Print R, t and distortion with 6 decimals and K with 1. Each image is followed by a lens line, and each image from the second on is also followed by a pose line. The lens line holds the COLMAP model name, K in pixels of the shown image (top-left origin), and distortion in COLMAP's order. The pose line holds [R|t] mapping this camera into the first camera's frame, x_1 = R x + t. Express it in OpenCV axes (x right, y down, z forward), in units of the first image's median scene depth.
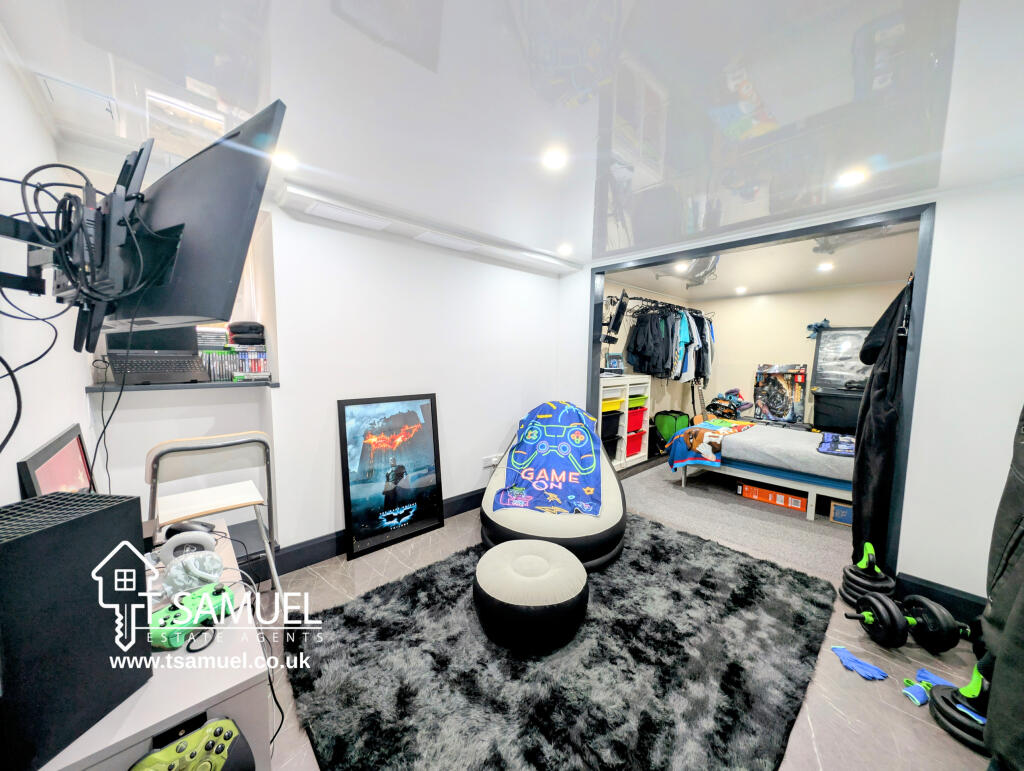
lens RADIAL K [[362.8, 0, 514.5], [0, 362.8, 386.6], [0, 0, 1]] dist [-0.000047, -0.000226]
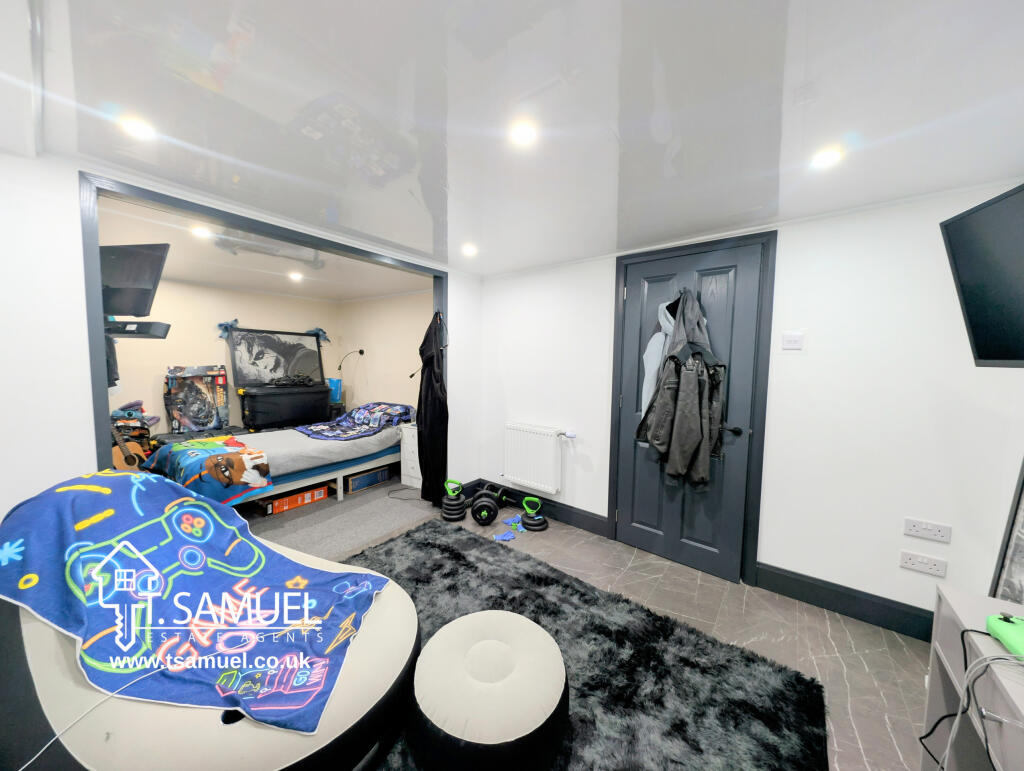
lens RADIAL K [[362.8, 0, 512.5], [0, 362.8, 384.3], [0, 0, 1]] dist [-0.000047, -0.000226]
pose [[-0.170496, -0.084997, 0.981686, -0.346564], [0.071489, 0.992580, 0.098357, -0.067816], [-0.982762, 0.086949, -0.163154, 0.558542]]
